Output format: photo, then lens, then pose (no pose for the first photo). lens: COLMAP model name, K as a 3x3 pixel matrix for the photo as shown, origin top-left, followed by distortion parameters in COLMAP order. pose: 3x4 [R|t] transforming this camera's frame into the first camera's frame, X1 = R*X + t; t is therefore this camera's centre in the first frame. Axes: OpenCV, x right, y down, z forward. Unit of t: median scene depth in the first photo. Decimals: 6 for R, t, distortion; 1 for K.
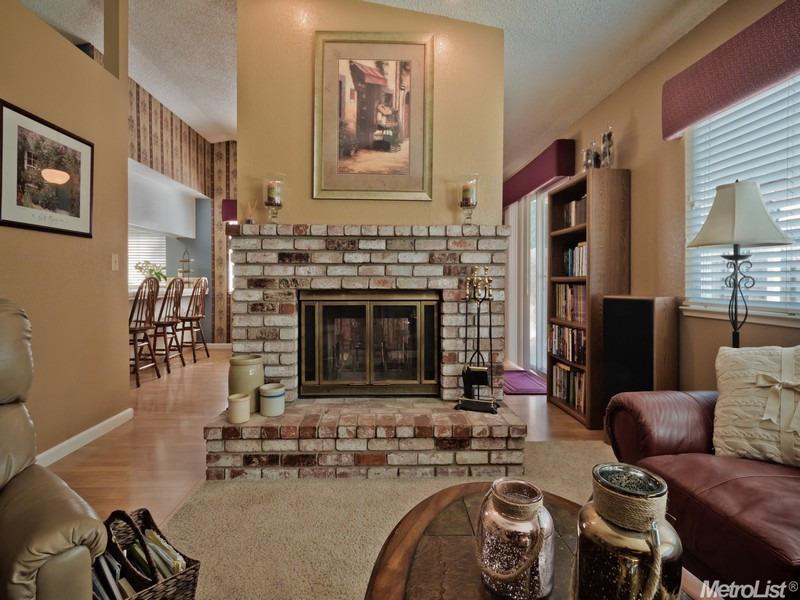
lens RADIAL K [[450.9, 0, 400.0], [0, 450.9, 300.0], [0, 0, 1]] dist [-0.006179, -0.000631]
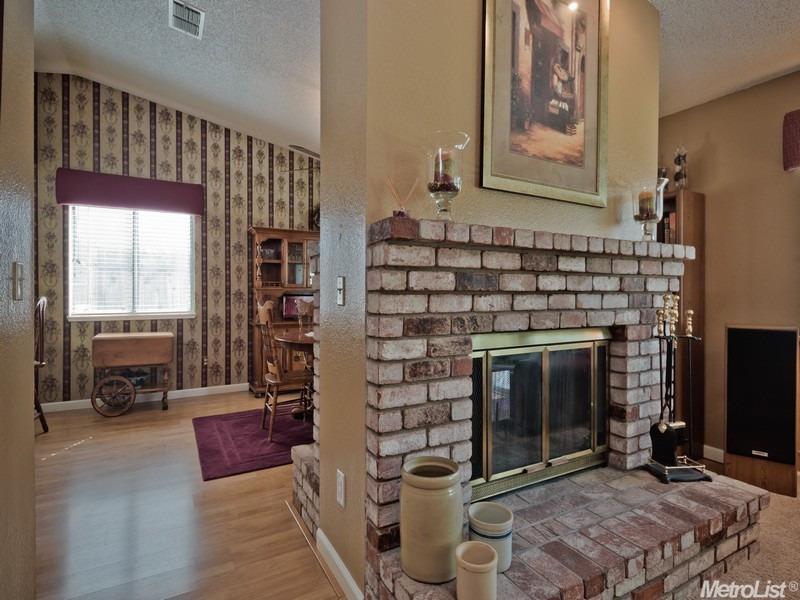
lens RADIAL K [[450.9, 0, 400.0], [0, 450.9, 300.0], [0, 0, 1]] dist [-0.006179, -0.000631]
pose [[0.874567, -0.008814, 0.484825, -0.607258], [0.015005, 0.999848, -0.008889, -0.065346], [-0.484673, 0.015048, 0.874566, 0.521008]]
